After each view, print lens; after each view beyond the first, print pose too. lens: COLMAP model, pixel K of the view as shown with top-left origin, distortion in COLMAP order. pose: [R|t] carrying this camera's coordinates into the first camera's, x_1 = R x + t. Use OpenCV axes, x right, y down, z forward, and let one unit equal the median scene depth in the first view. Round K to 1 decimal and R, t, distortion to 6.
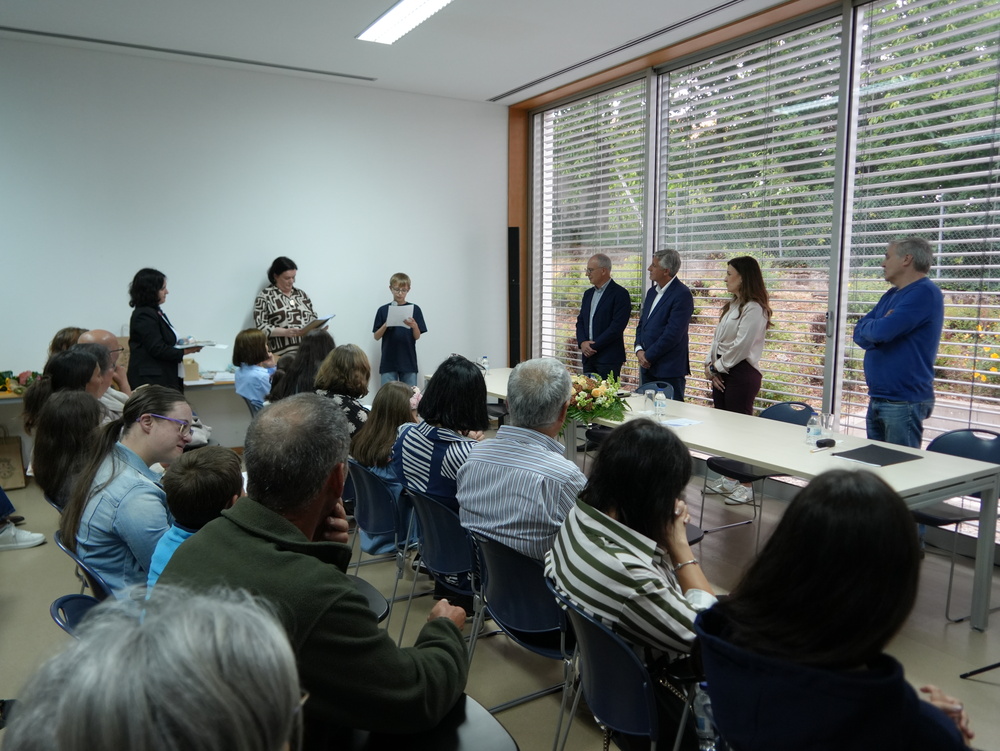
lens RADIAL K [[745.2, 0, 497.5], [0, 745.2, 381.7], [0, 0, 1]] dist [-0.027282, 0.019308]
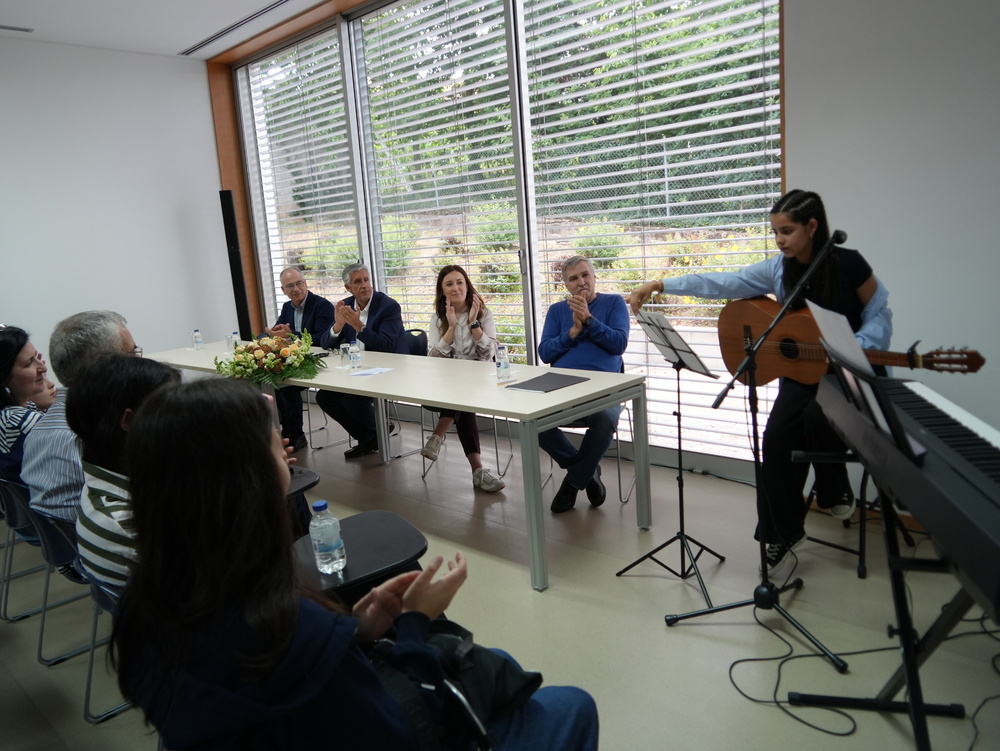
lens RADIAL K [[745.2, 0, 505.1], [0, 745.2, 375.4], [0, 0, 1]] dist [-0.027282, 0.019308]
pose [[0.960887, -0.120559, 0.249321, 0.108623], [0.112503, 0.992569, 0.046365, 0.020966], [-0.253058, -0.016502, 0.967310, 0.005276]]
